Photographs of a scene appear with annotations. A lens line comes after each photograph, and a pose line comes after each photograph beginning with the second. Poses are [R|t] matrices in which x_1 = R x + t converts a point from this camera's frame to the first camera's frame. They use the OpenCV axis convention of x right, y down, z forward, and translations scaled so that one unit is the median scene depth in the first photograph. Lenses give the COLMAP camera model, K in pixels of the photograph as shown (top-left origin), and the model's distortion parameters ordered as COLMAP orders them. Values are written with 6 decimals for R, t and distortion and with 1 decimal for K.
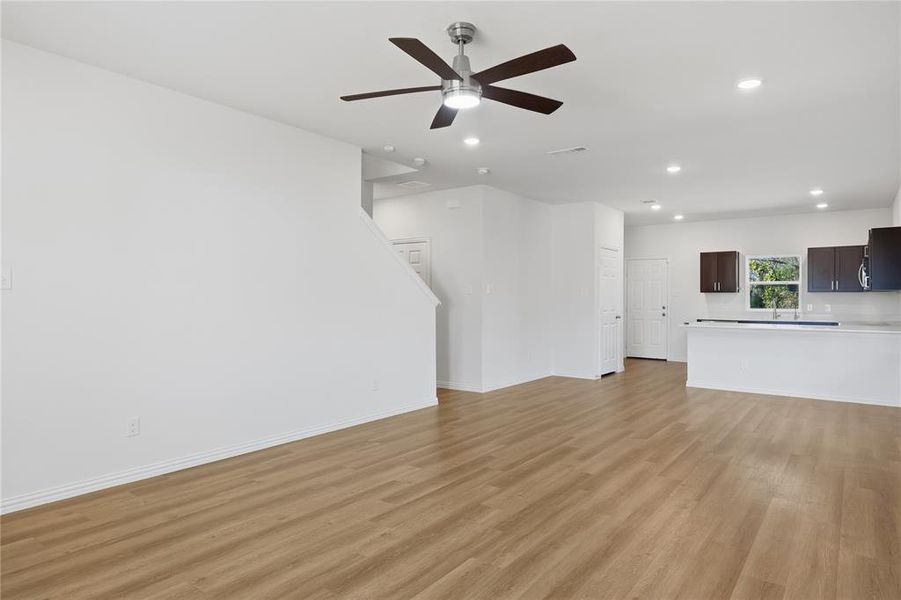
lens RADIAL K [[555.4, 0, 437.6], [0, 555.4, 299.1], [0, 0, 1]] dist [-0.001950, -0.001440]
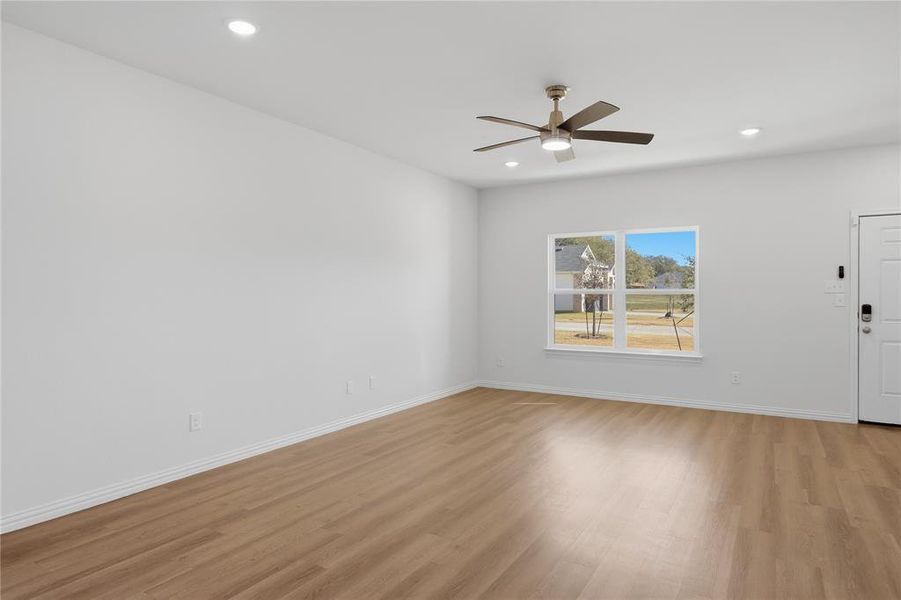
lens RADIAL K [[555.4, 0, 437.6], [0, 555.4, 299.1], [0, 0, 1]] dist [-0.001950, -0.001440]
pose [[-0.994618, -0.005602, -0.103456, 0.365462], [-0.006614, 0.999934, 0.009438, -0.005275], [0.103396, 0.010072, -0.994589, 1.830409]]
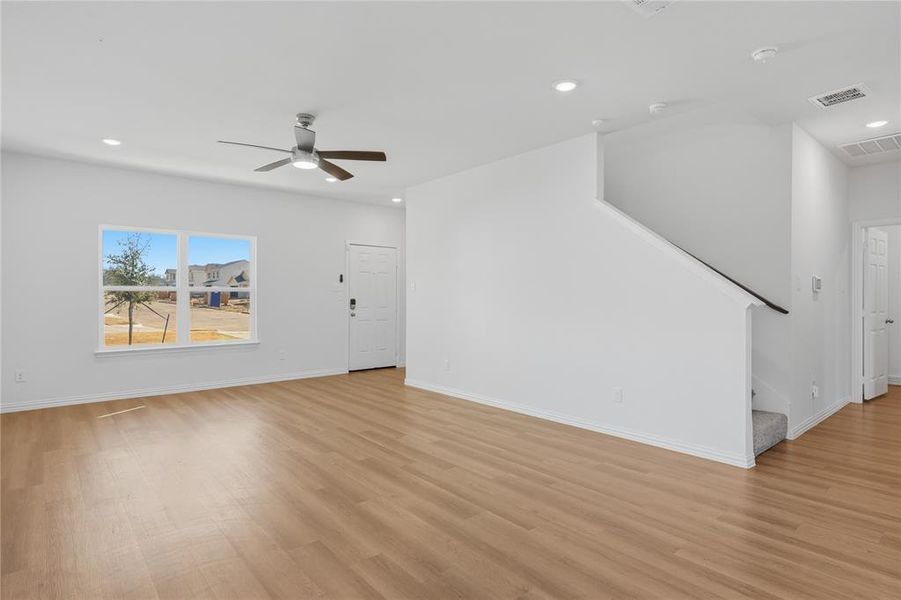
lens RADIAL K [[484.5, 0, 450.5], [0, 484.5, 300.0], [0, 0, 1]] dist [0.001495, 0.000095]
pose [[-0.221132, 0.006076, -0.975225, 1.012313], [-0.005540, 0.999957, 0.007486, 0.002792], [0.975228, 0.007058, -0.221089, 1.364519]]
